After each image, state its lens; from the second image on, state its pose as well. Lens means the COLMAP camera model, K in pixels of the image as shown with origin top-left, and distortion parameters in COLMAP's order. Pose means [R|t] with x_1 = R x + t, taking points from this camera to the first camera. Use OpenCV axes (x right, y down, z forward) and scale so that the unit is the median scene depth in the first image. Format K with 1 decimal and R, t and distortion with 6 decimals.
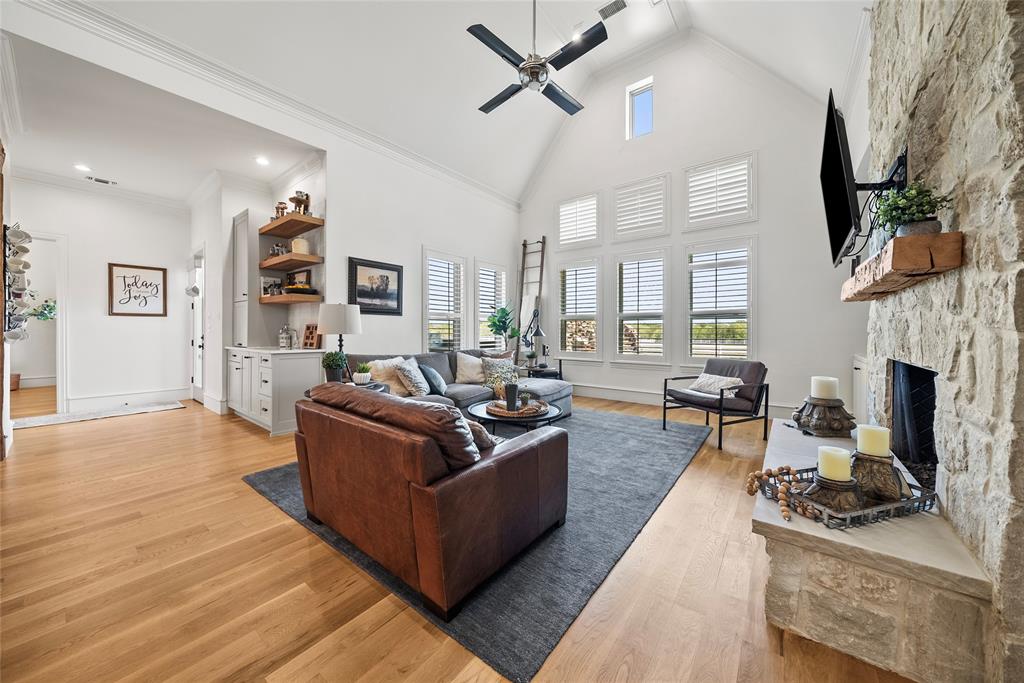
lens RADIAL K [[355.2, 0, 504.4], [0, 355.2, 335.9], [0, 0, 1]] dist [-0.001165, -0.000390]
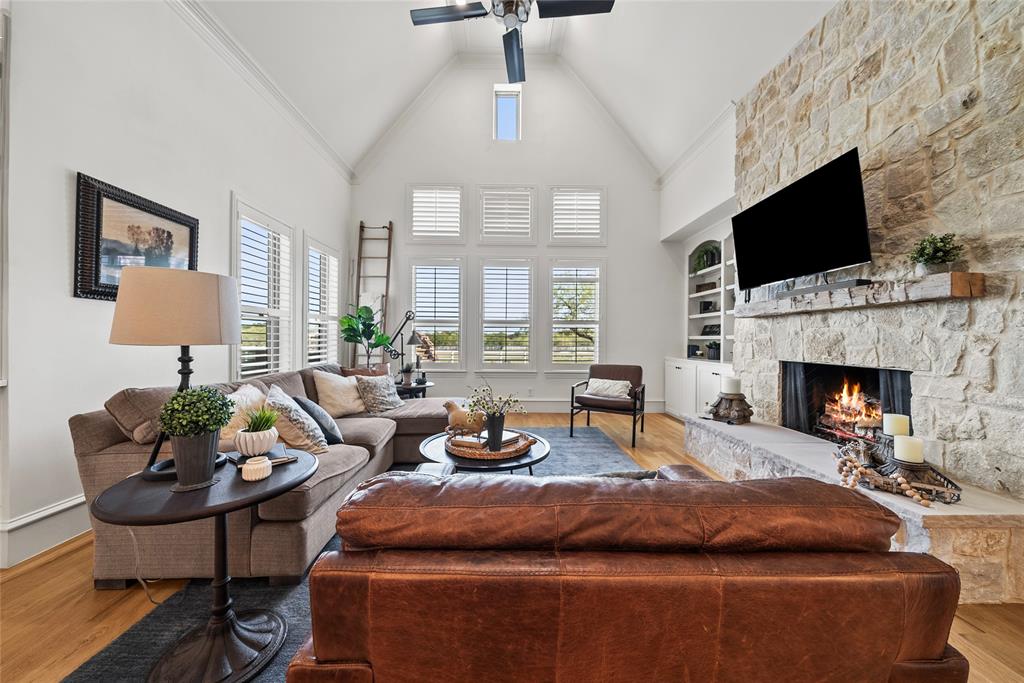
lens RADIAL K [[355.2, 0, 513.2], [0, 355.2, 341.3], [0, 0, 1]] dist [-0.001165, -0.000390]
pose [[0.770578, -0.000113, 0.637346, -0.236205], [0.002134, 0.999995, -0.002404, -0.004011], [-0.637342, 0.003213, 0.770574, 0.237816]]
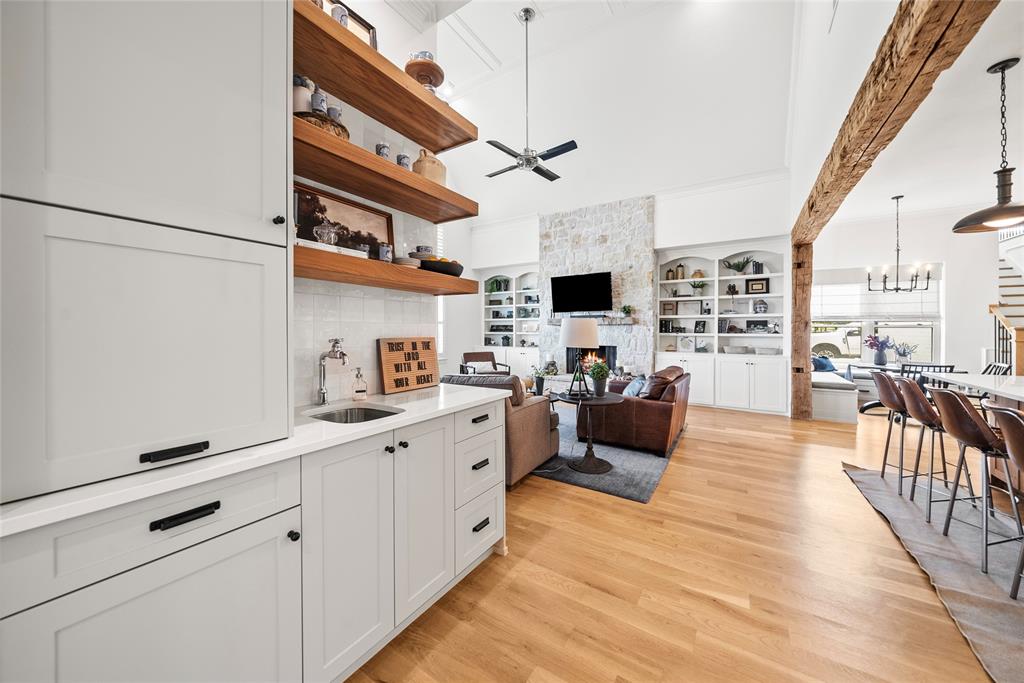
lens RADIAL K [[355.2, 0, 518.6], [0, 355.2, 334.7], [0, 0, 1]] dist [-0.001165, -0.000390]
pose [[-0.107444, -0.009605, 0.994165, -0.783118], [0.003103, 0.999945, 0.009996, -0.022228], [-0.994206, 0.004159, -0.107408, 0.692605]]
